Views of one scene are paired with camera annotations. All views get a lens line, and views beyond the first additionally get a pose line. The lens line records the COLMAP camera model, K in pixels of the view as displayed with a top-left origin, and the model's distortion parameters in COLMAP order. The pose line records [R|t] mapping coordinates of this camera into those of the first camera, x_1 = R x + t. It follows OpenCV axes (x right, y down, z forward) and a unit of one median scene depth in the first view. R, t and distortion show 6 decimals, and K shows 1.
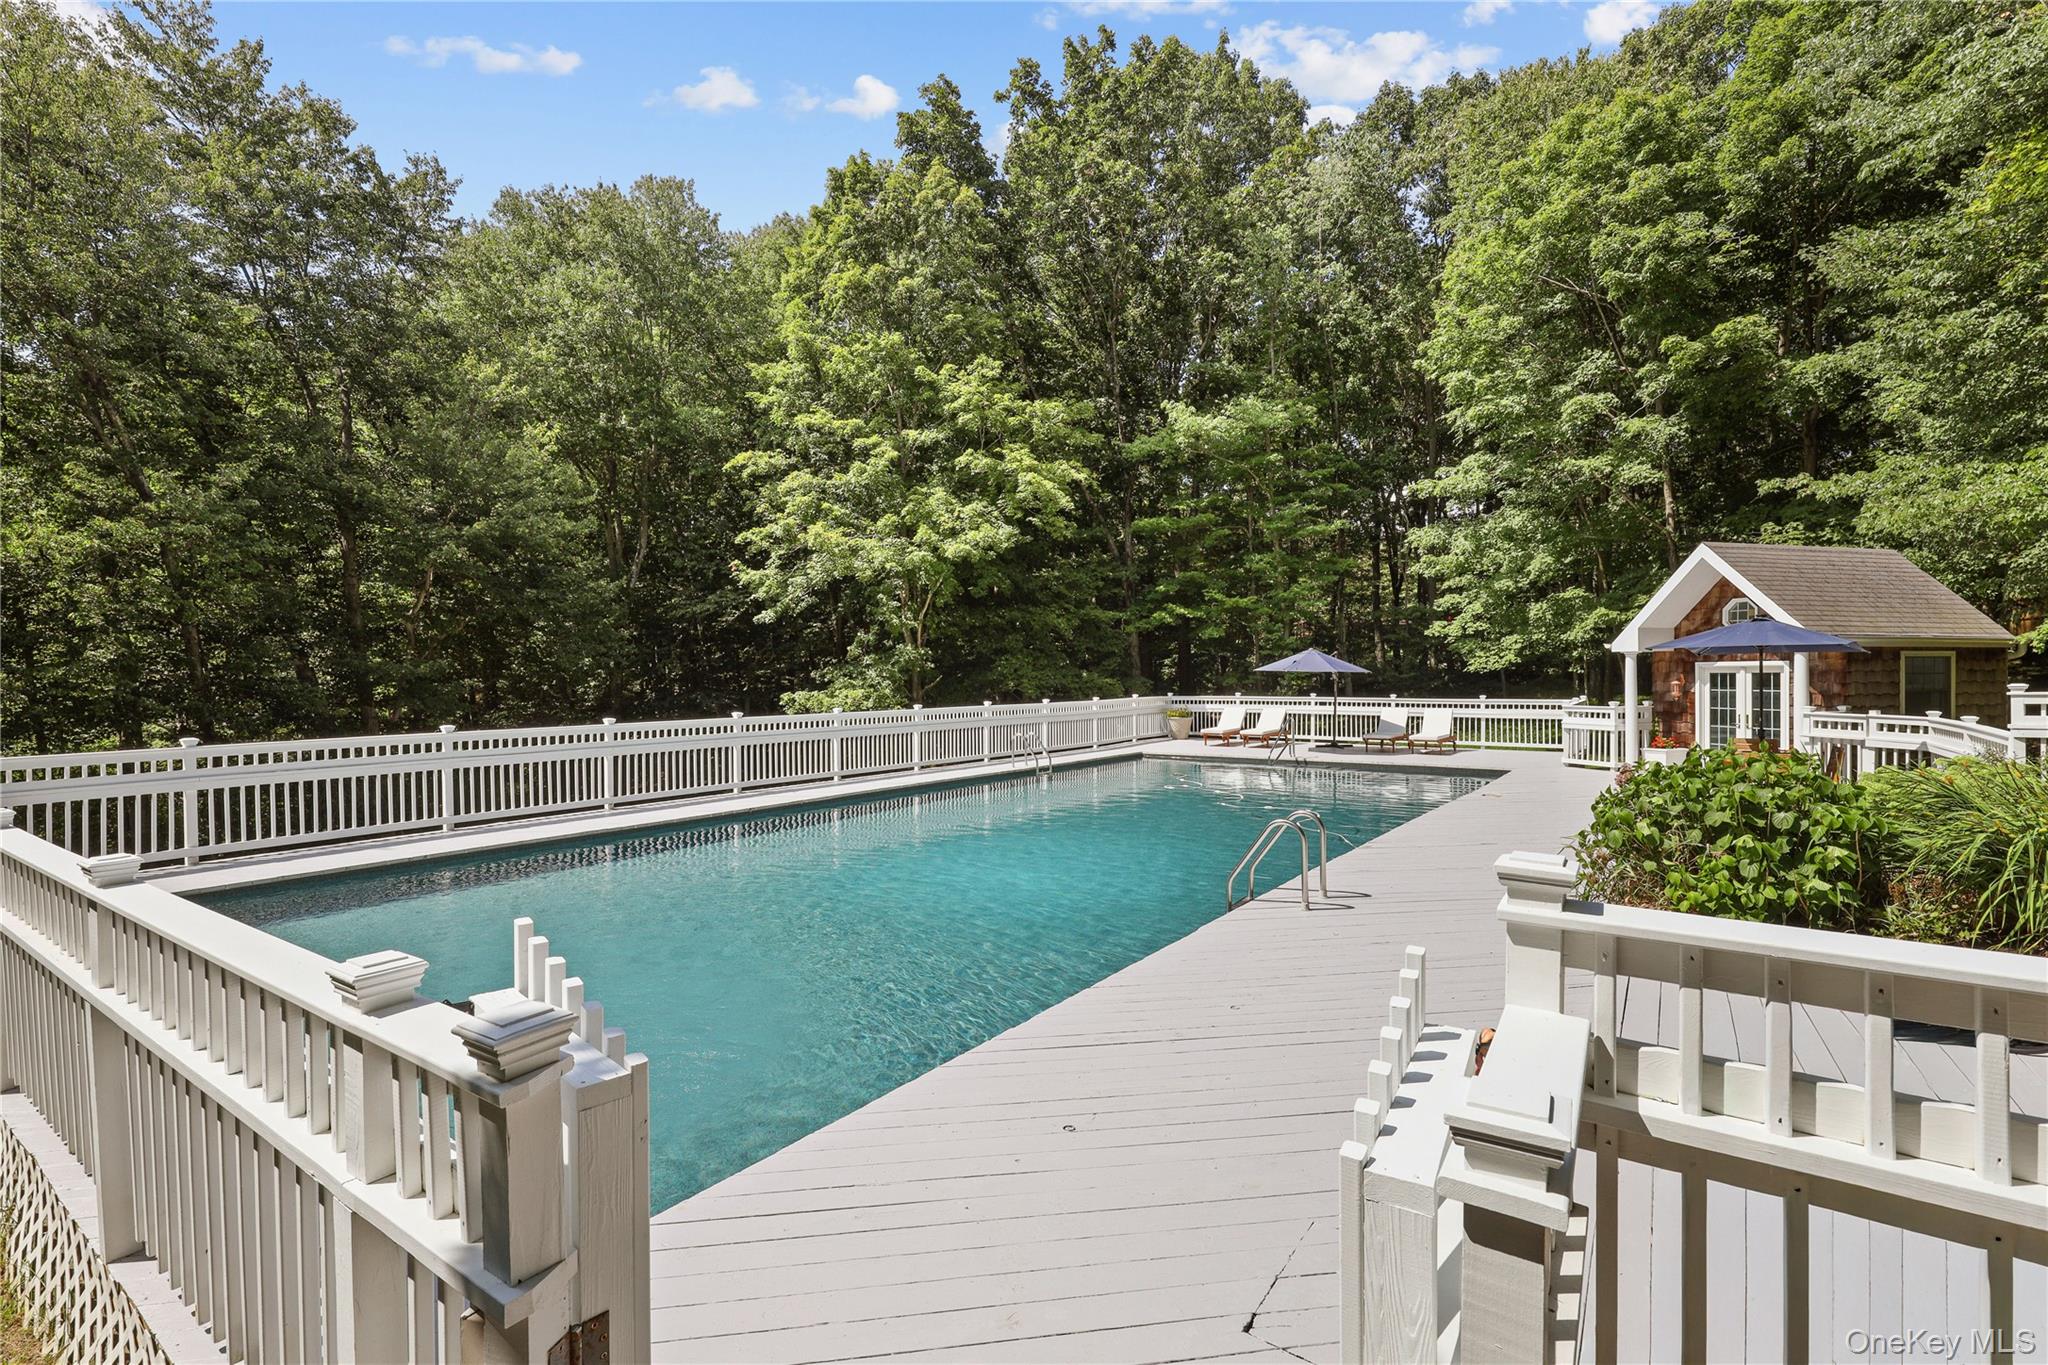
lens RADIAL K [[933.2, 0, 1025.8], [0, 933.2, 701.4], [0, 0, 1]] dist [-0.022001, 0.000312]
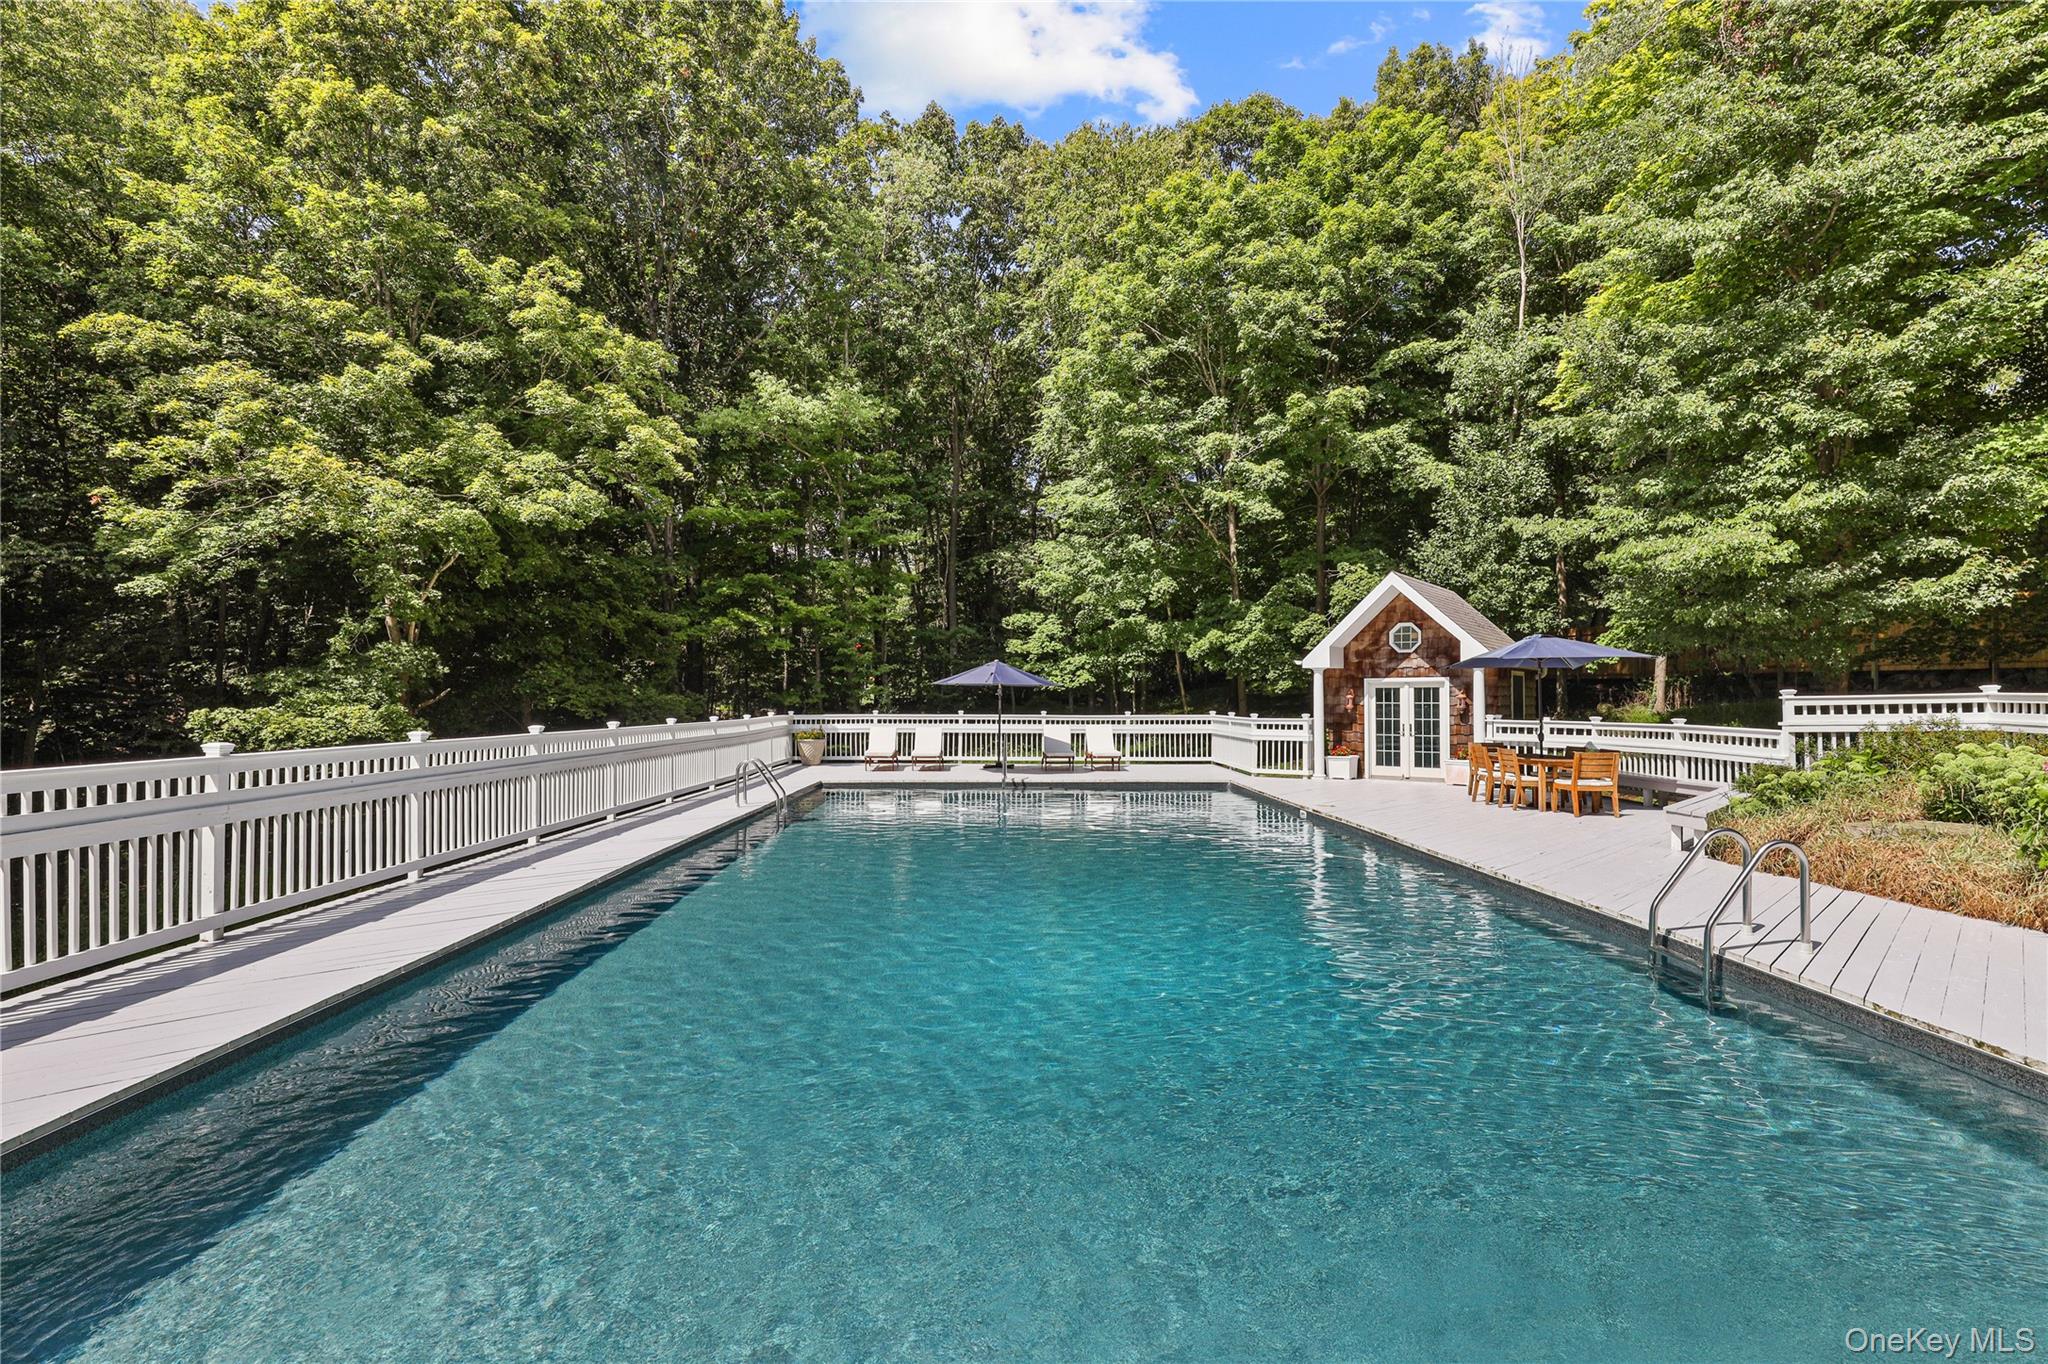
lens RADIAL K [[964.2, 0, 1024.0], [0, 964.2, 682.0], [0, 0, 1]] dist [-0.002297, -0.000271]
pose [[0.819168, 0.015162, 0.573353, -0.182522], [0.011802, 0.998993, -0.043280, 0.005054], [-0.573432, 0.042220, 0.818165, 0.173930]]
